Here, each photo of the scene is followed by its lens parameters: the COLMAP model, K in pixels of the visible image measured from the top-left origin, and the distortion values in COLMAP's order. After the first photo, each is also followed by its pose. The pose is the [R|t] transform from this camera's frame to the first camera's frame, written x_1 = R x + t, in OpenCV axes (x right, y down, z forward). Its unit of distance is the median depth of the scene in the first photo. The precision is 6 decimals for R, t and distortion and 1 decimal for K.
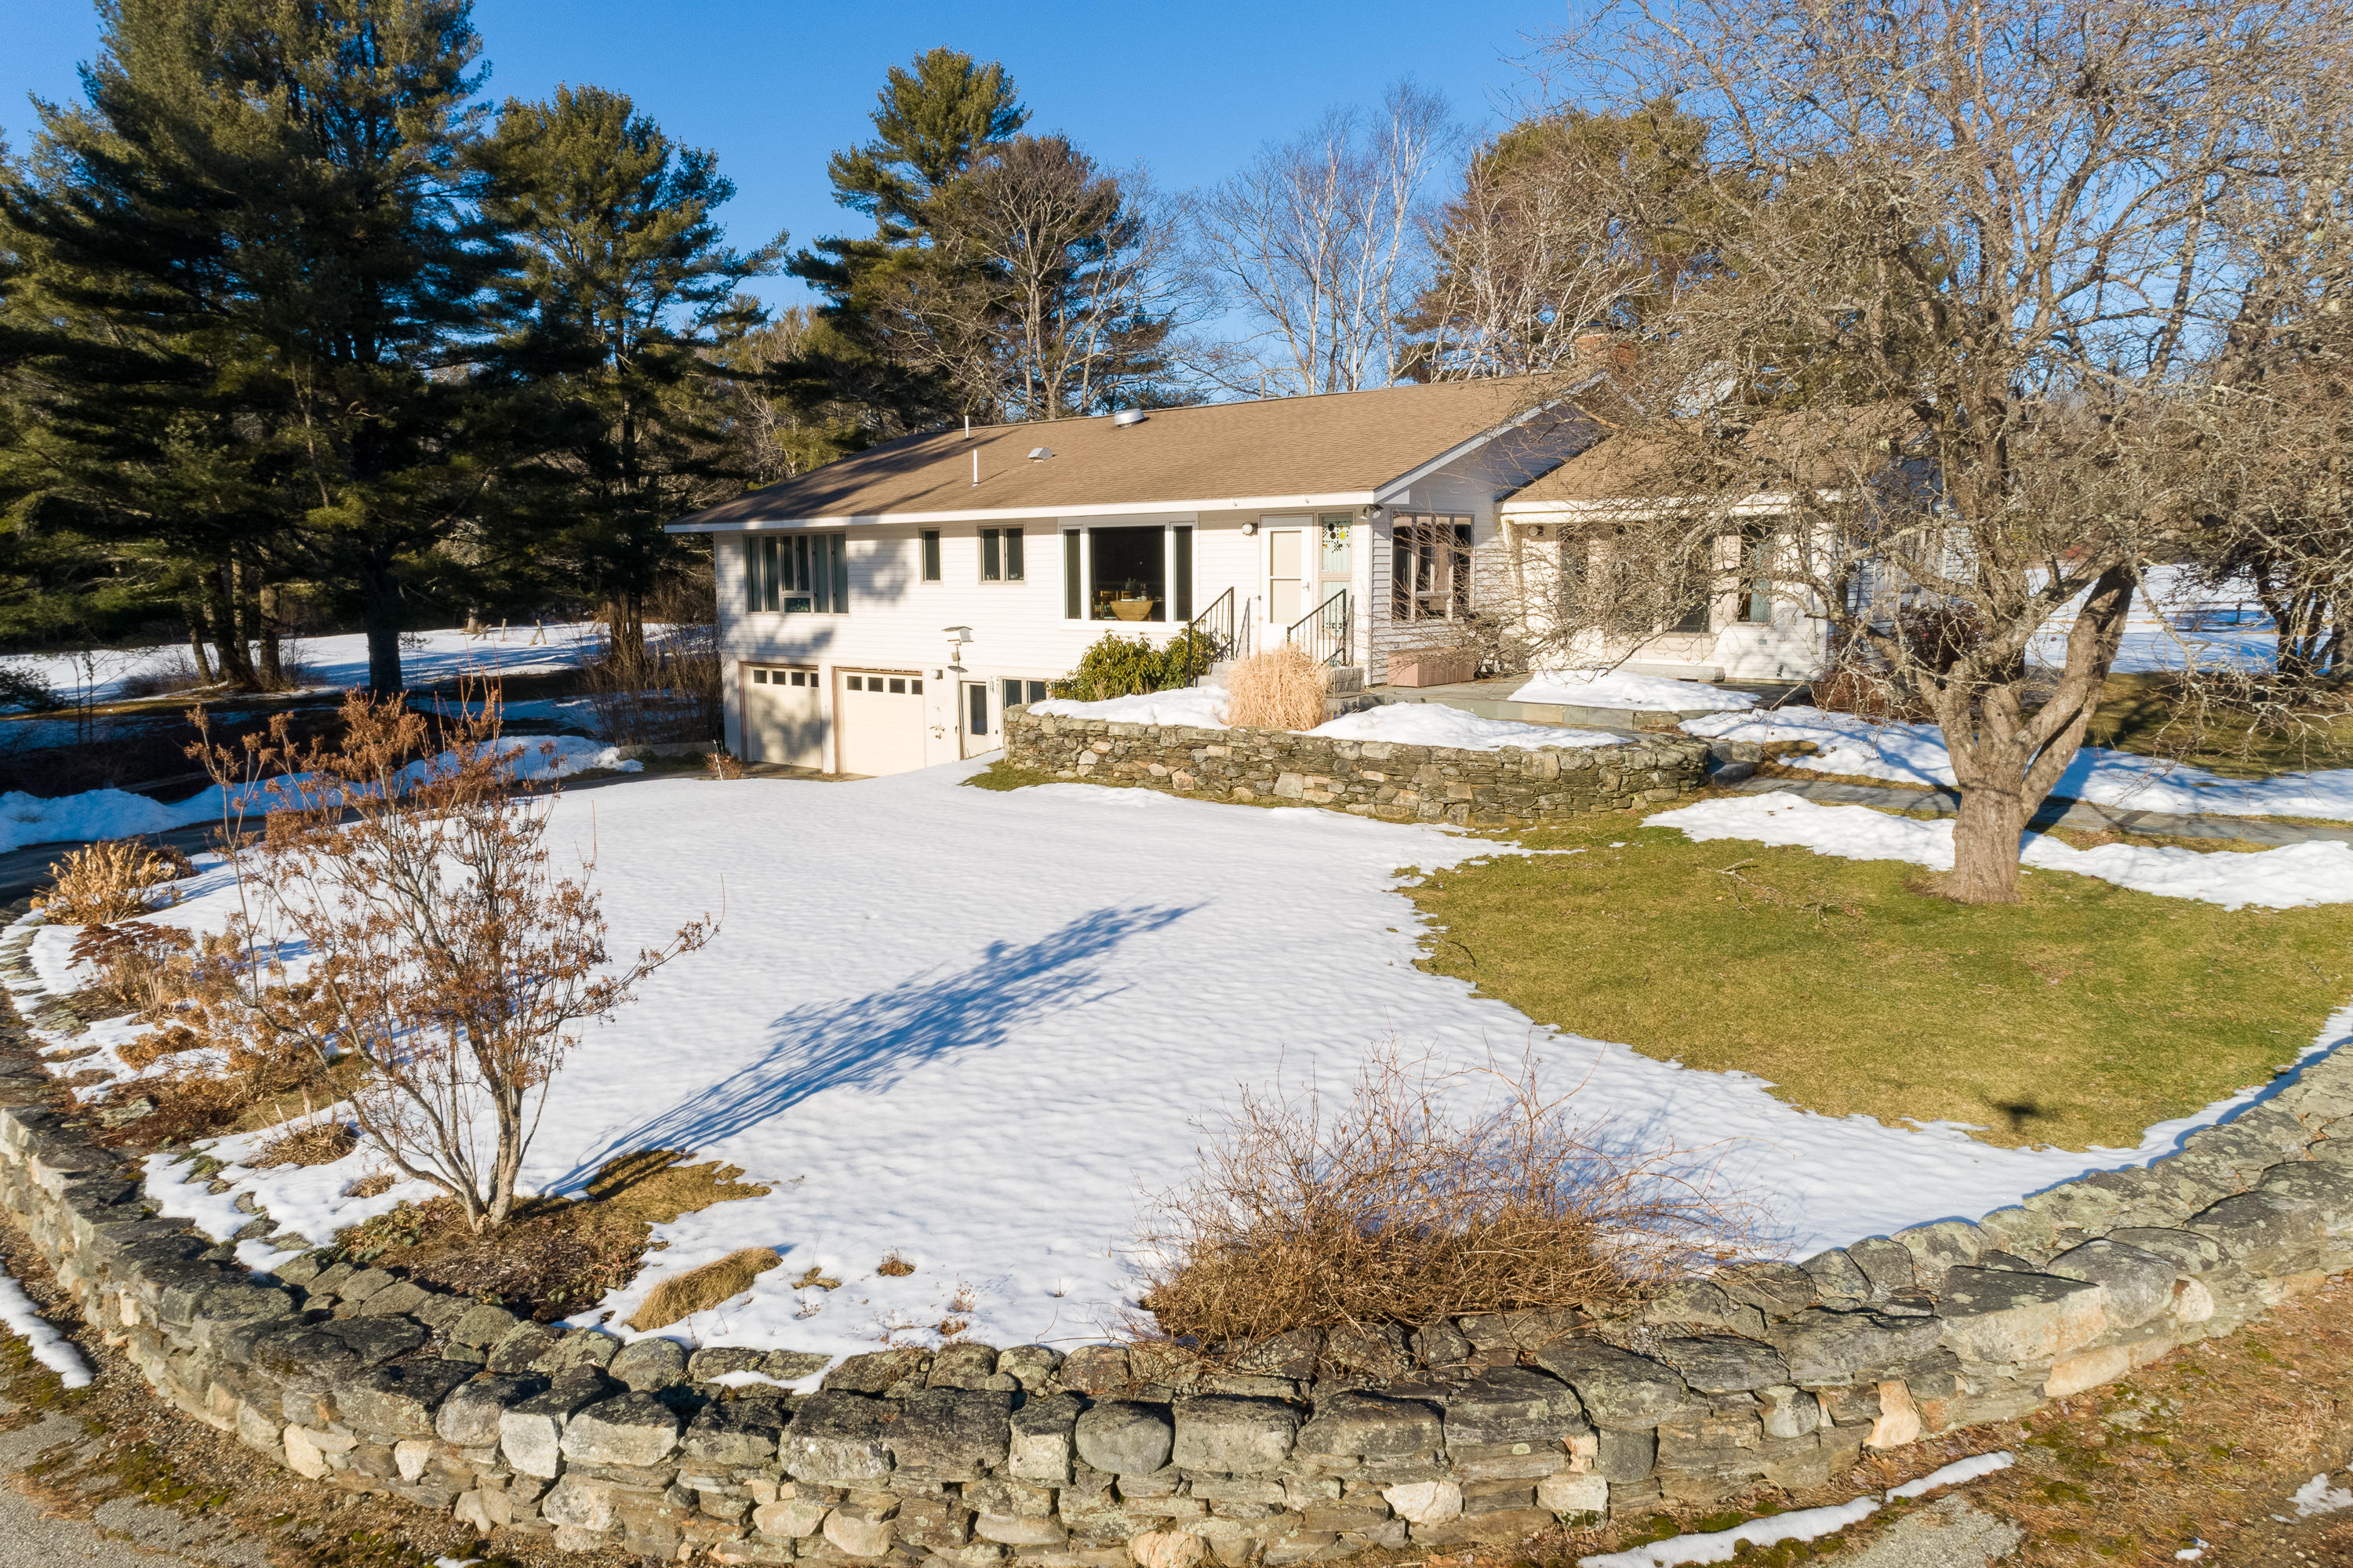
lens RADIAL K [[1581.3, 0, 1176.5], [0, 1581.3, 784.0], [0, 0, 1]] dist [0.025939, 0.008014]
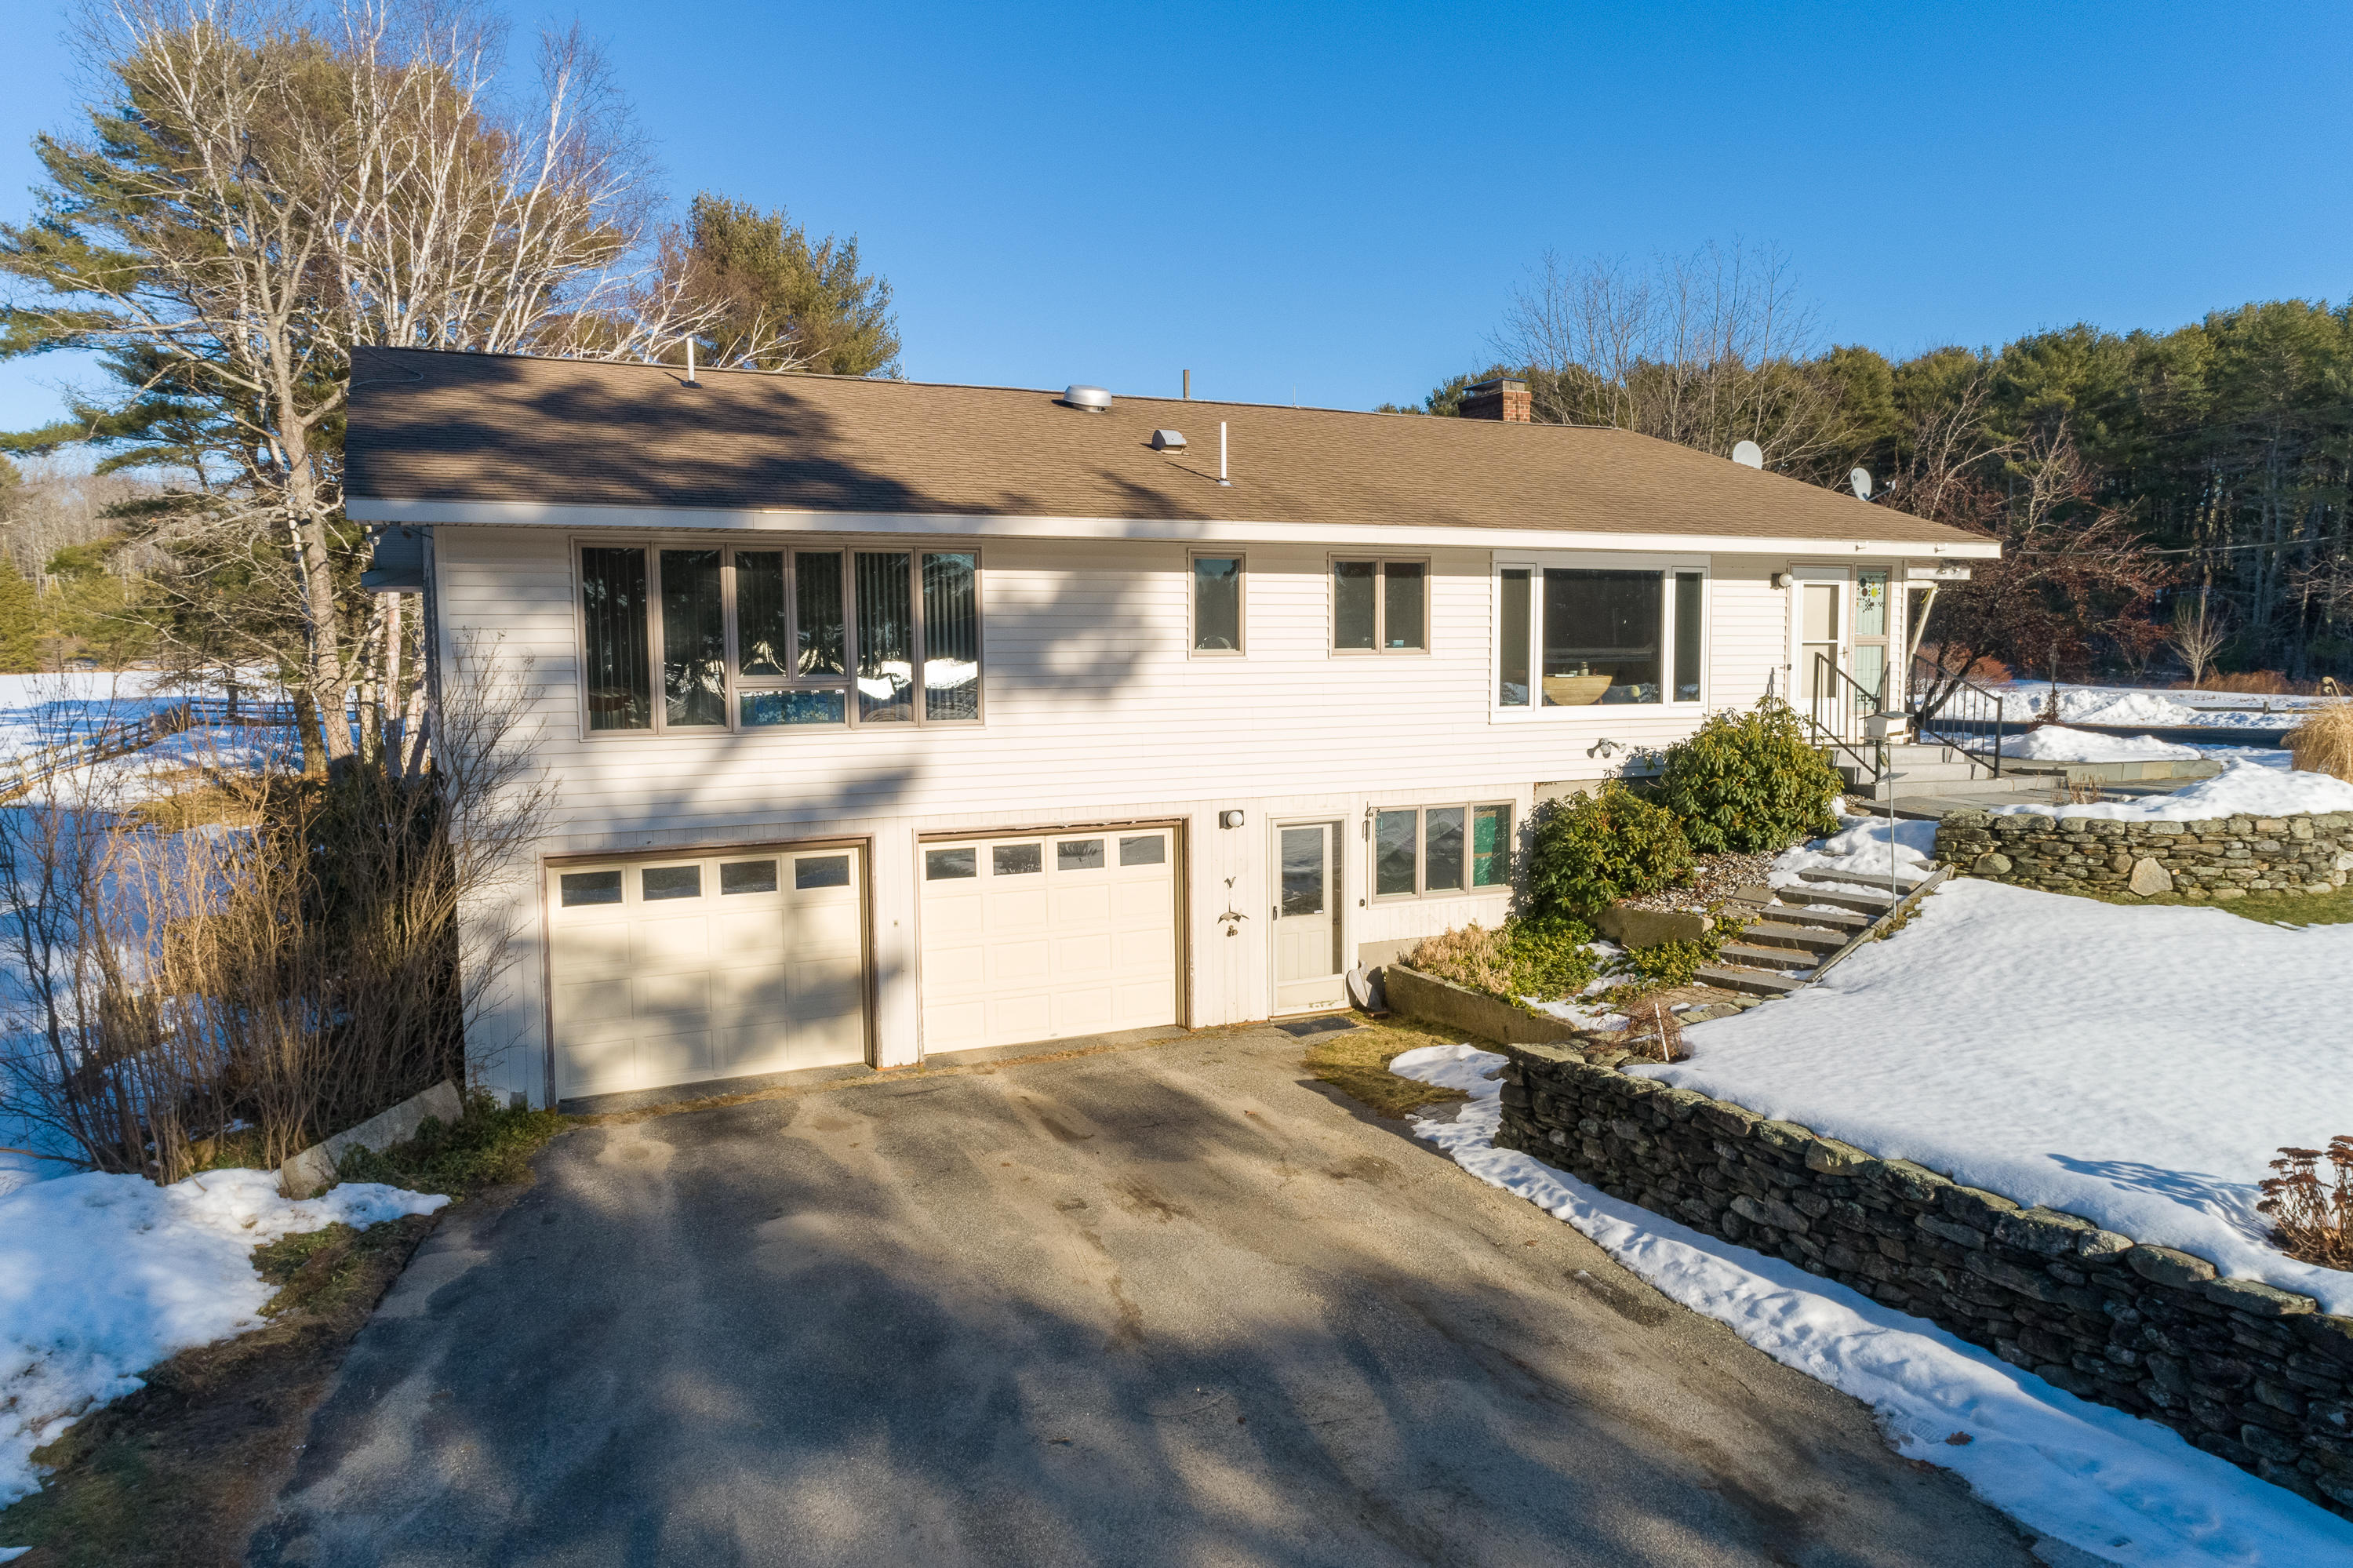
lens RADIAL K [[1608.8, 0, 1176.5], [0, 1608.8, 784.0], [0, 0, 1]] dist [0.018523, 0.003009]
pose [[0.391873, -0.071754, 0.917217, -0.782298], [0.128552, 0.991444, 0.022638, -0.113043], [-0.910994, 0.109038, 0.397744, 0.927889]]
